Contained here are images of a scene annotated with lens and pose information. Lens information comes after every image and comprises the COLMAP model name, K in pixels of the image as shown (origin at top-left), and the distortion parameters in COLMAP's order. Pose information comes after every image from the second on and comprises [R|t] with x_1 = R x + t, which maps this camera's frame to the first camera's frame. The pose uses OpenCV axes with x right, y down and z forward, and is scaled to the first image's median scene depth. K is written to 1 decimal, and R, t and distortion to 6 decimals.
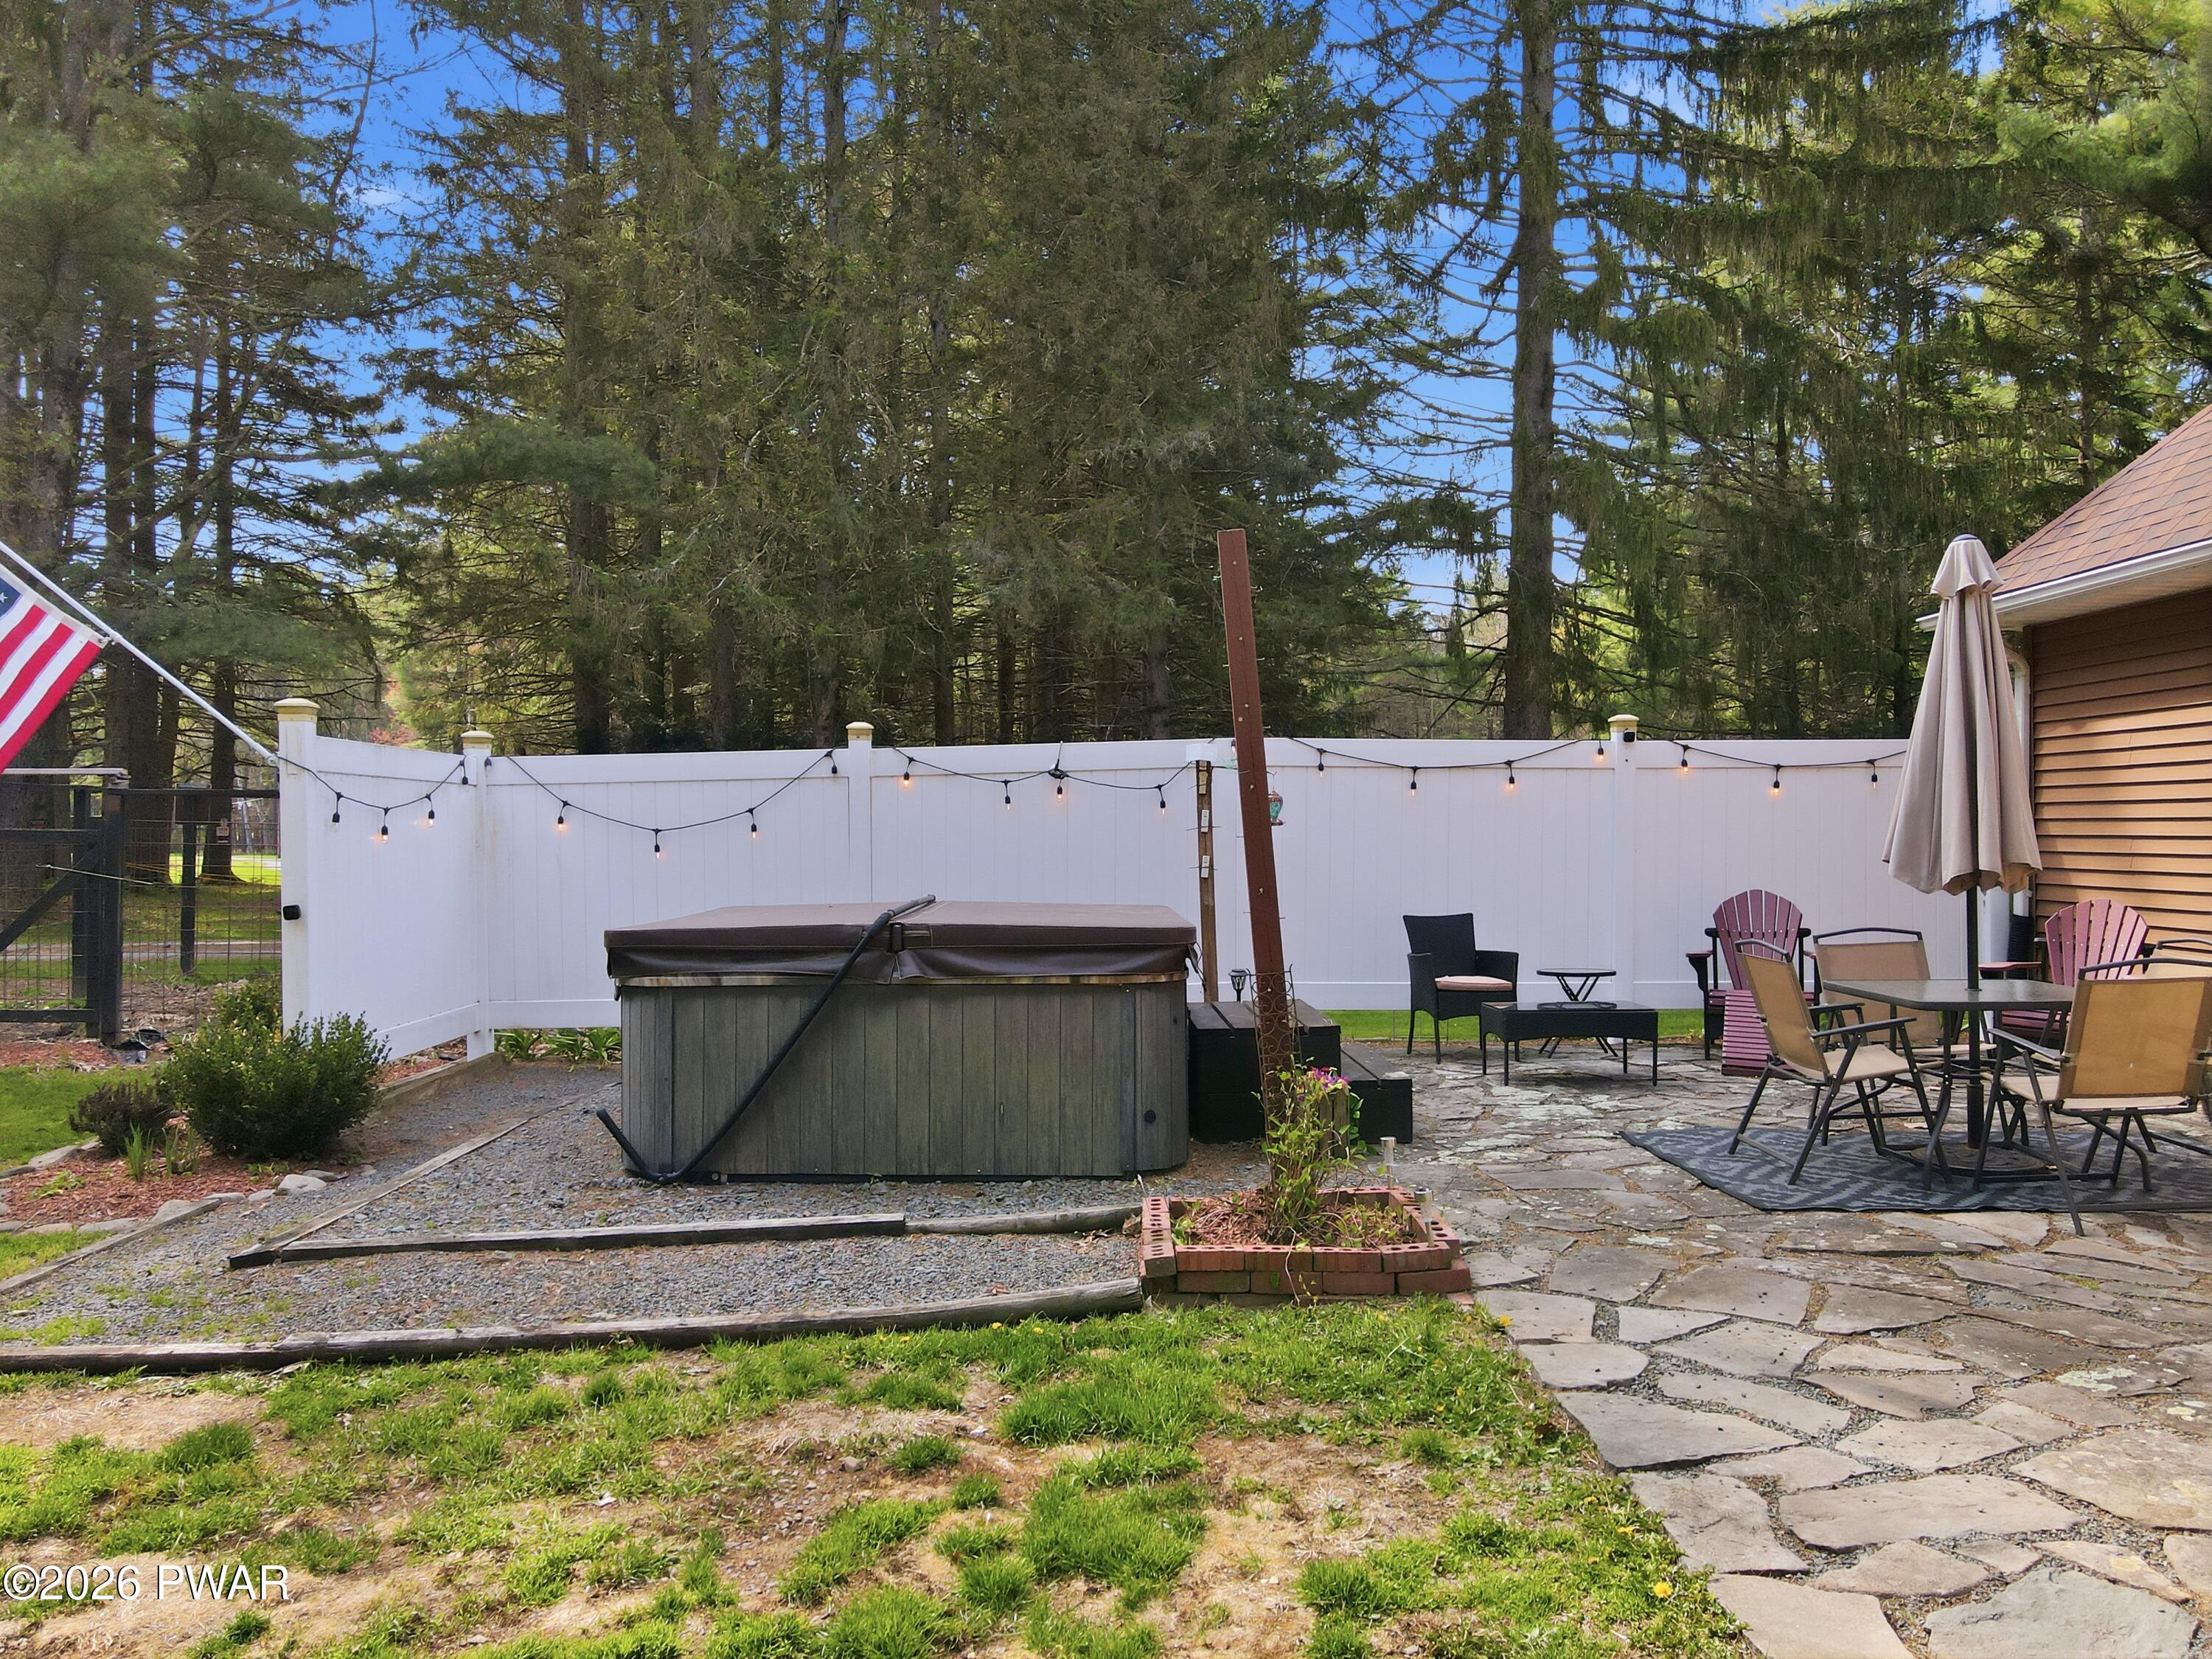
lens RADIAL K [[1637.3, 0, 1100.7], [0, 1637.3, 816.1], [0, 0, 1]] dist [-0.010818, 0.044955]
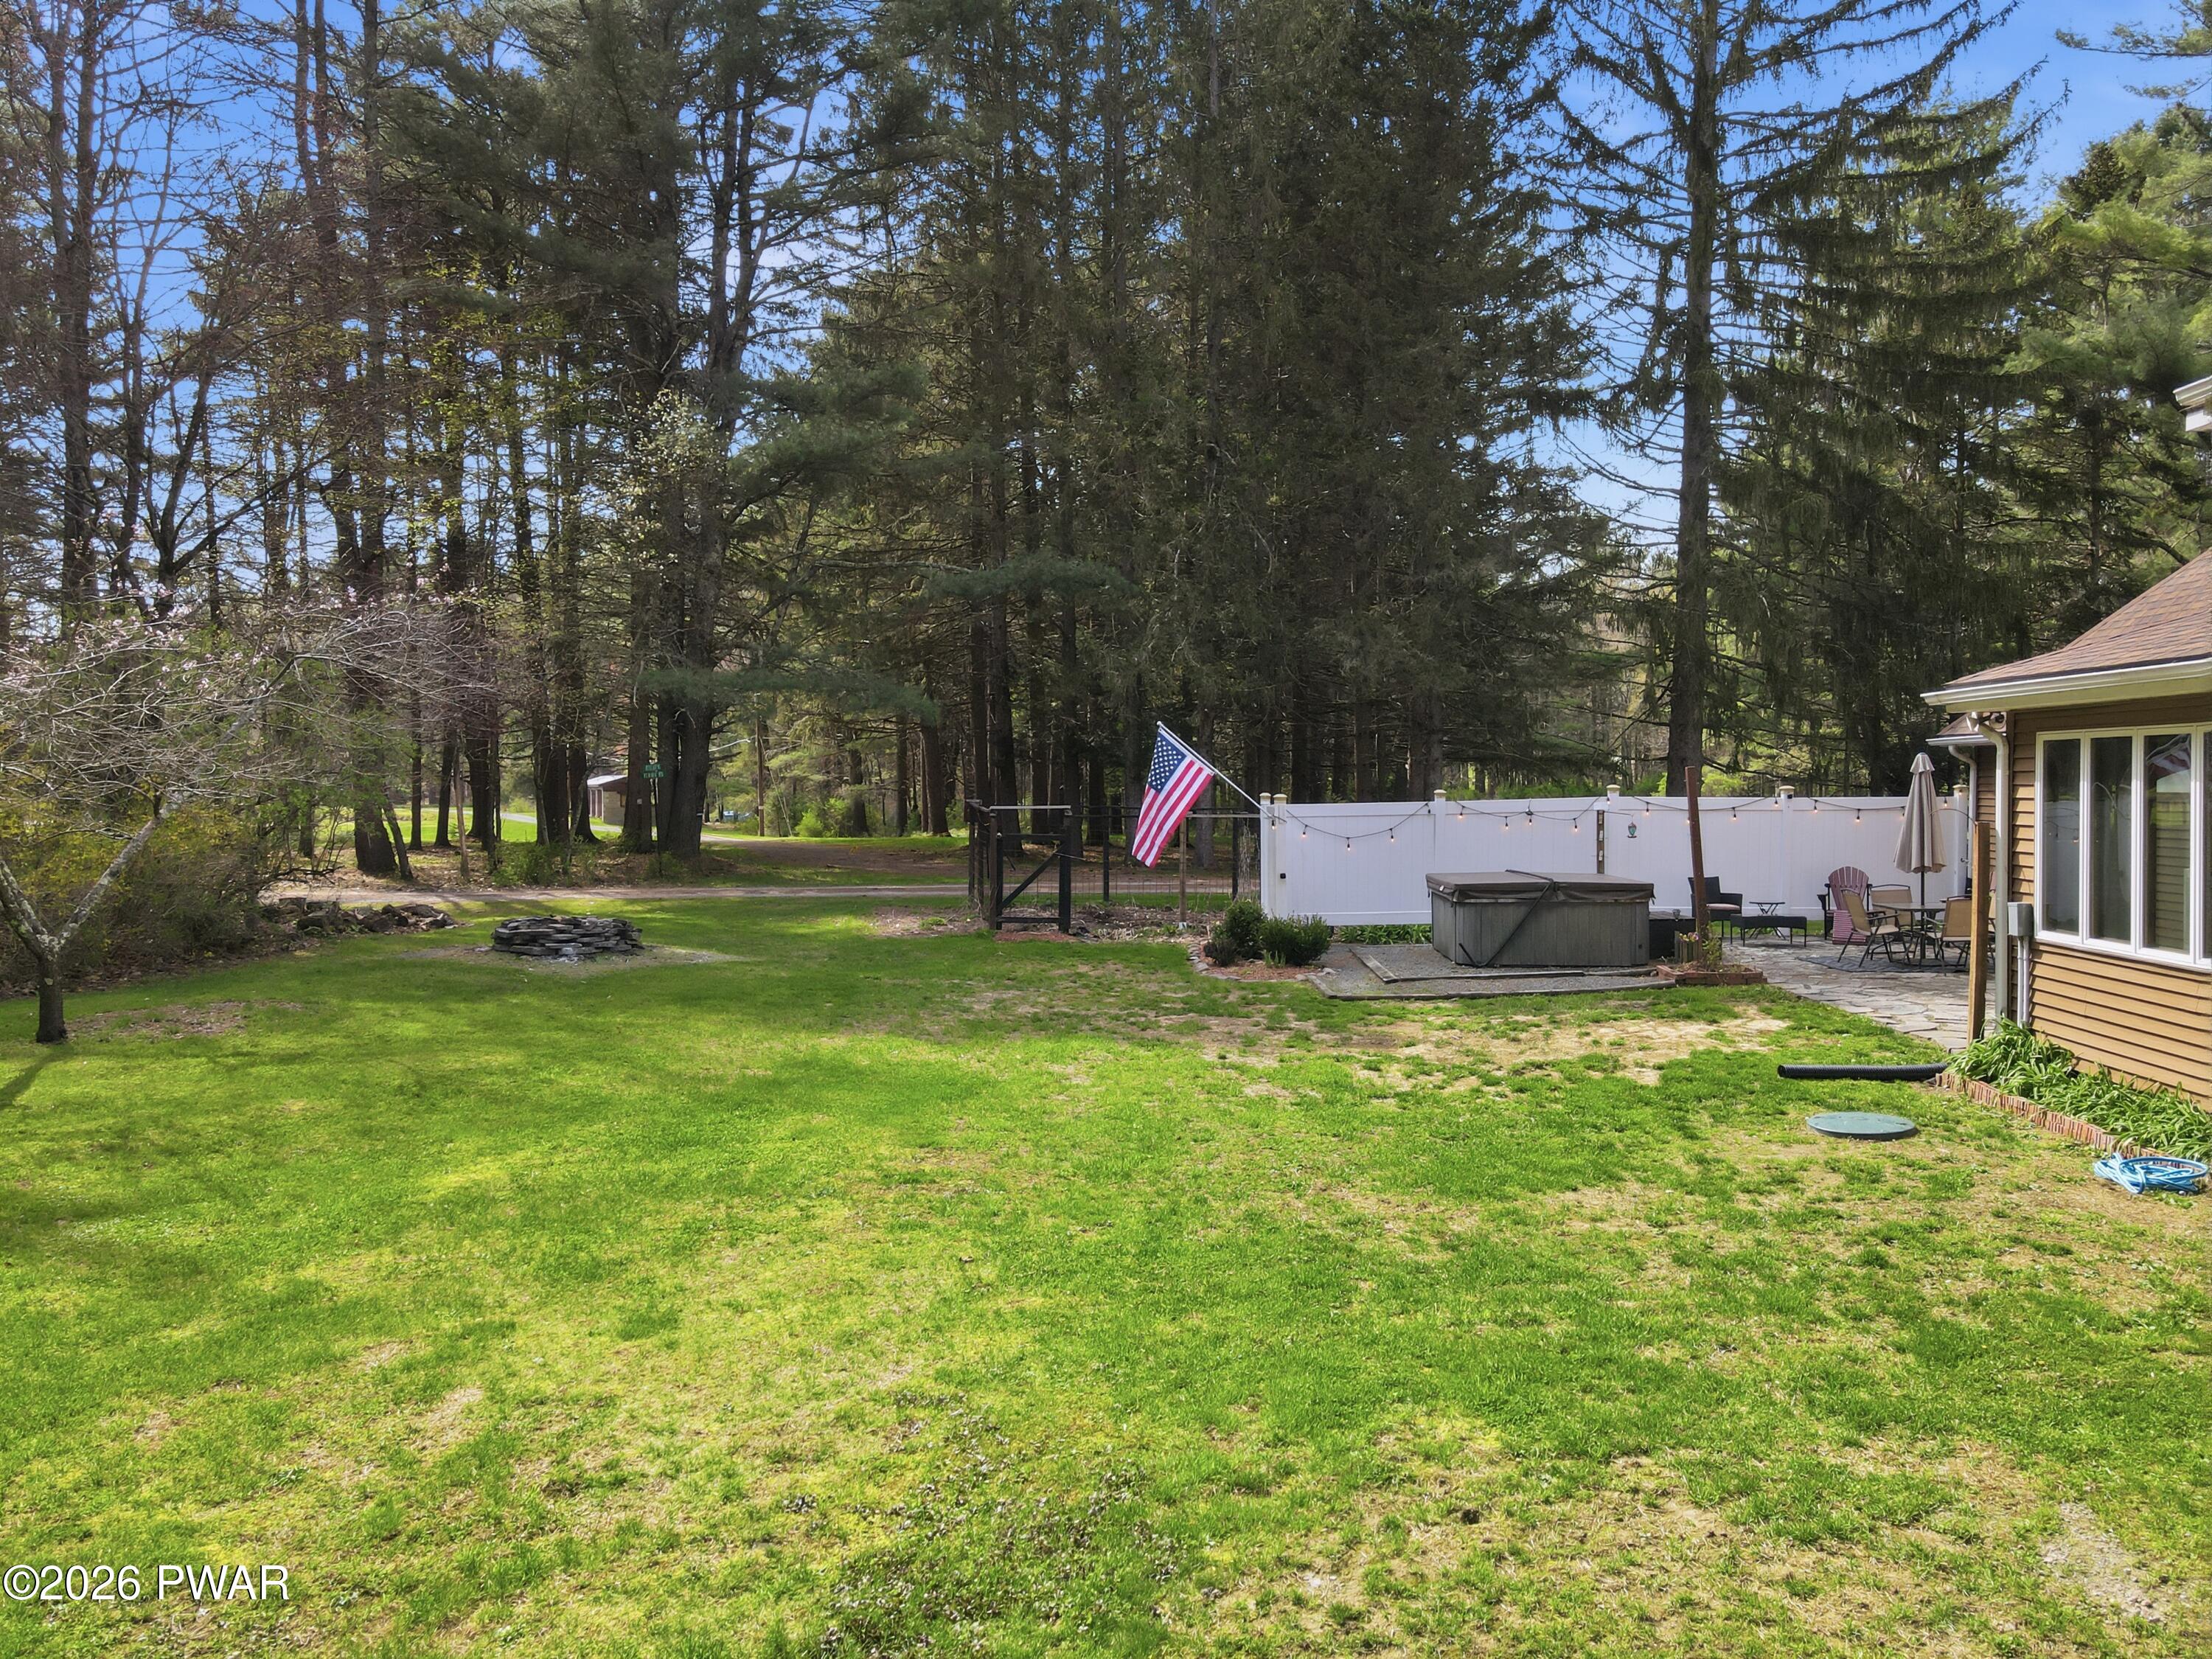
lens RADIAL K [[1637.3, 0, 1100.7], [0, 1637.3, 816.1], [0, 0, 1]] dist [-0.010818, 0.044955]
pose [[0.999014, 0.002814, -0.044302, -0.569699], [-0.001483, 0.999547, 0.030049, -0.098084], [0.044367, -0.029954, 0.998566, -1.396337]]
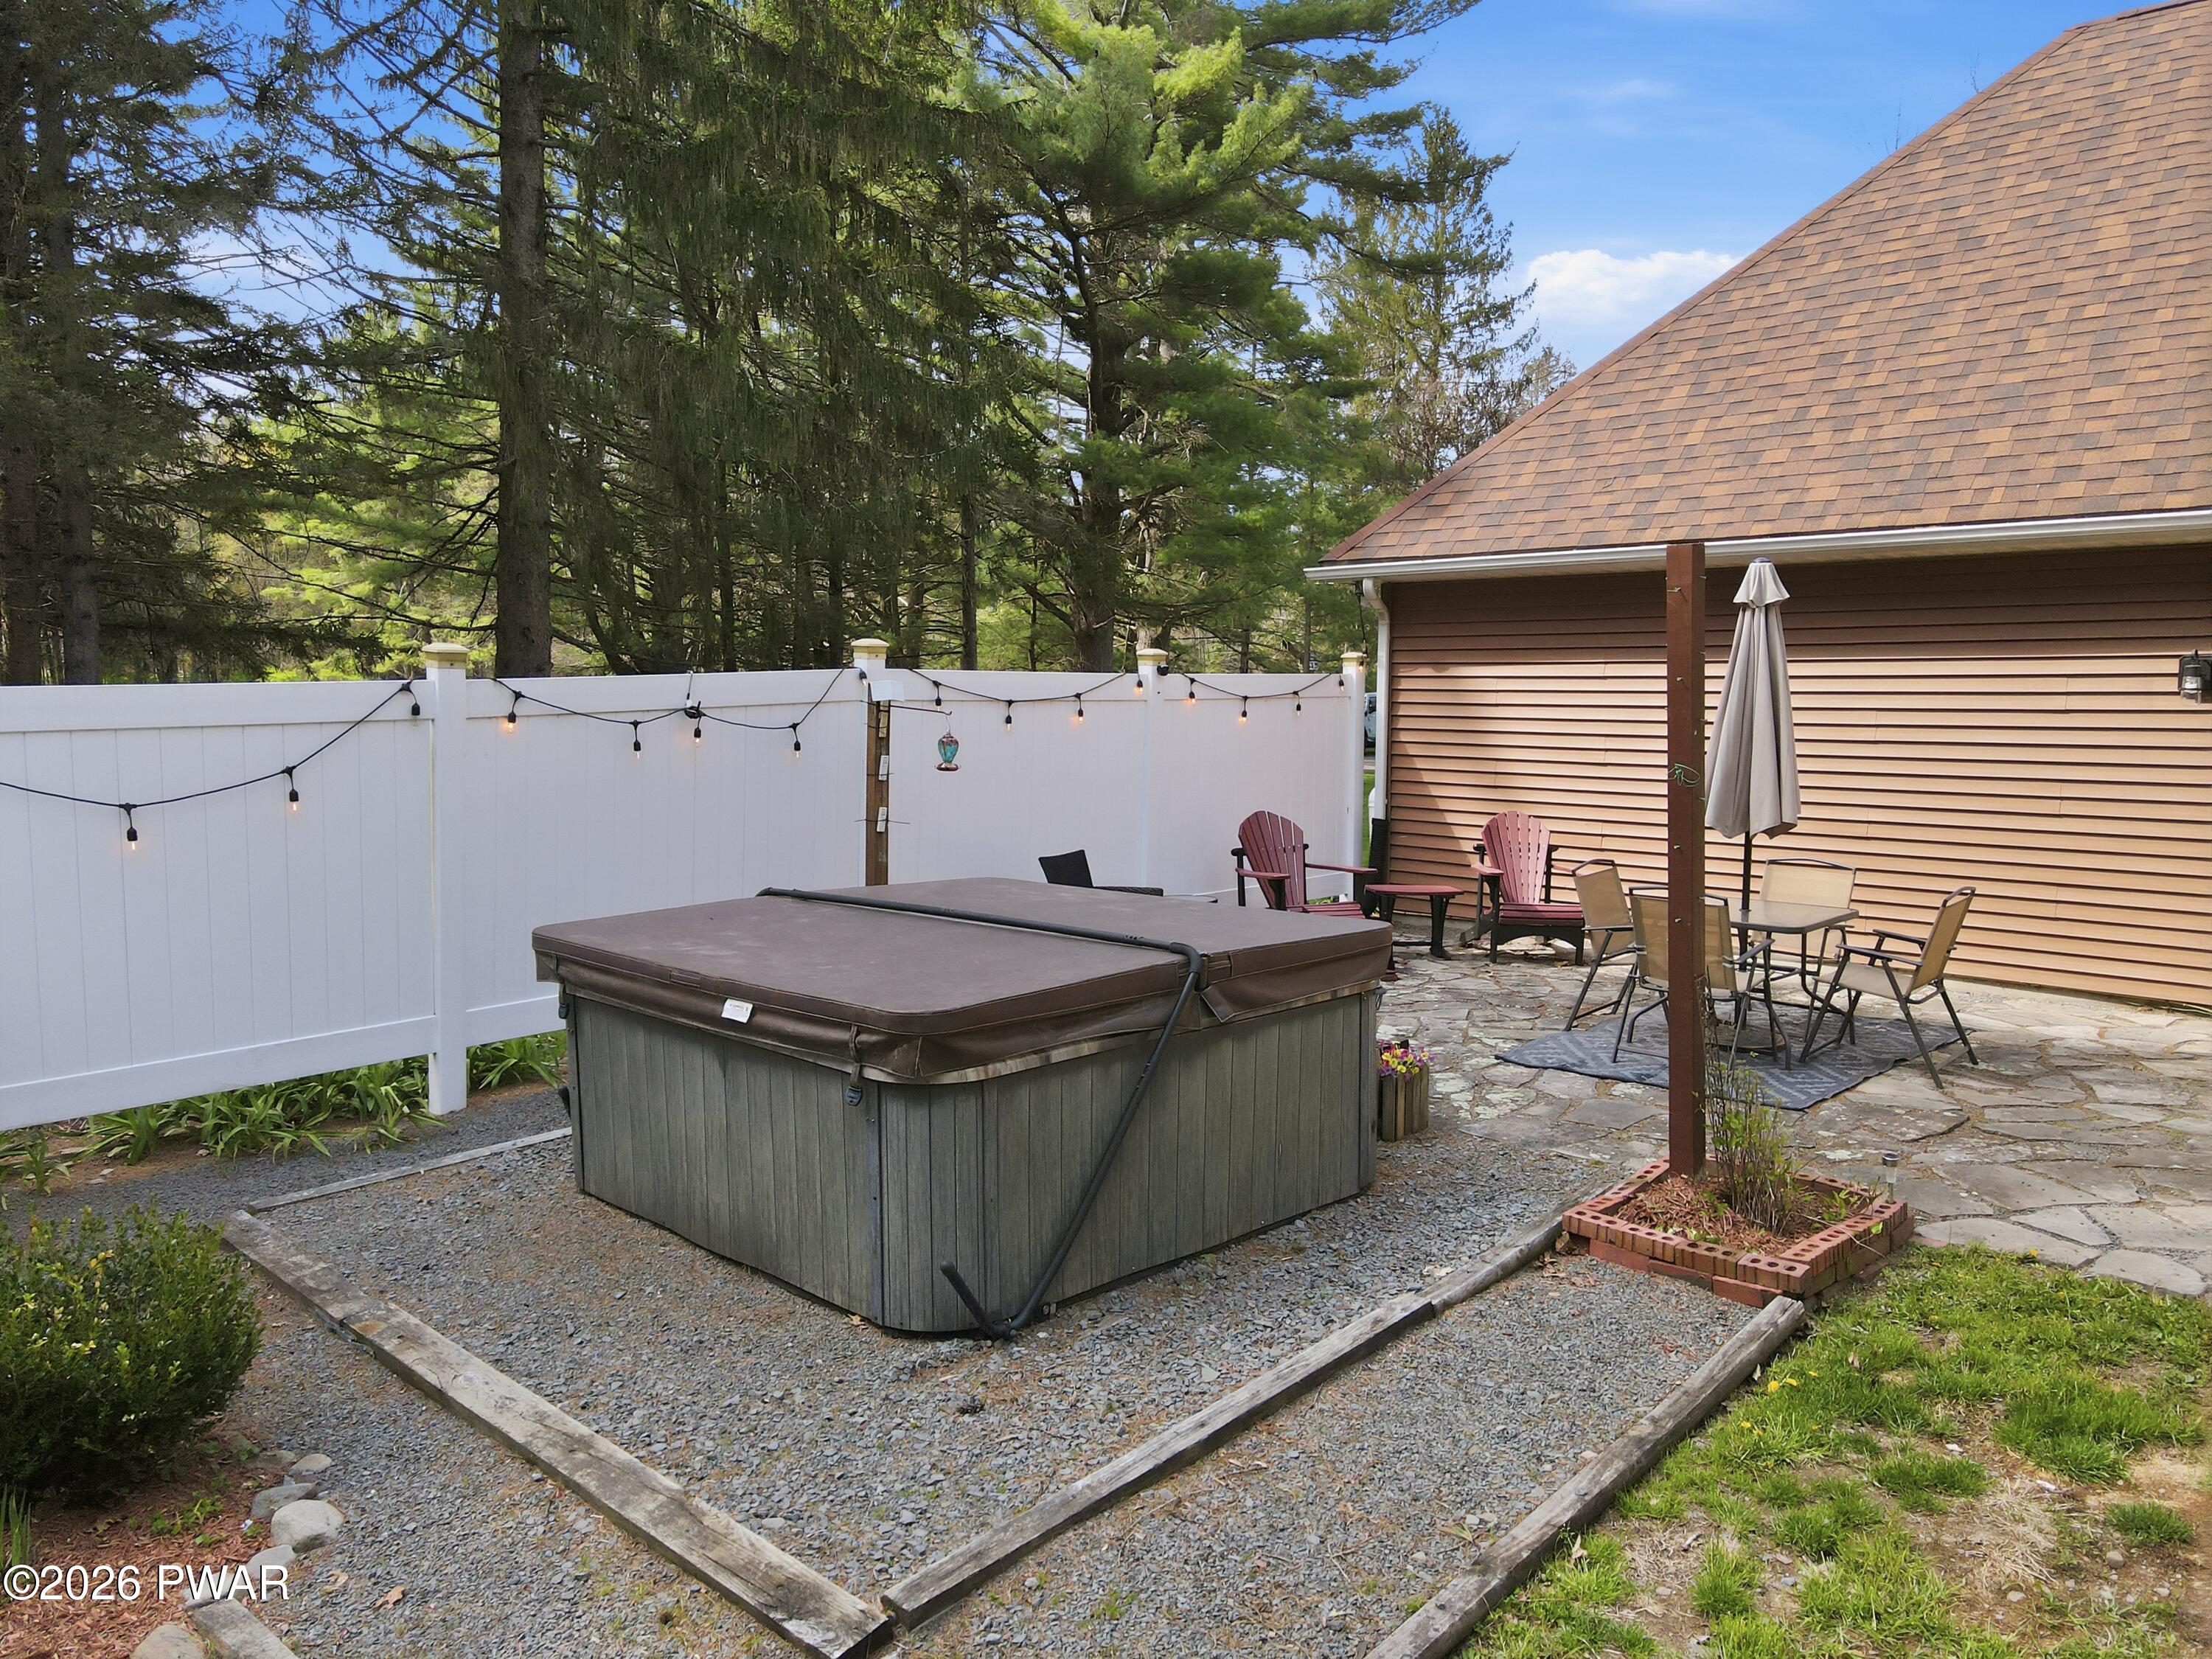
lens RADIAL K [[1637.3, 0, 1100.7], [0, 1637.3, 816.1], [0, 0, 1]] dist [-0.010818, 0.044955]
pose [[0.697510, -0.056202, 0.714368, -0.520436], [-0.010061, 0.996053, 0.088186, -0.053583], [-0.716505, -0.068698, 0.694191, 0.324010]]
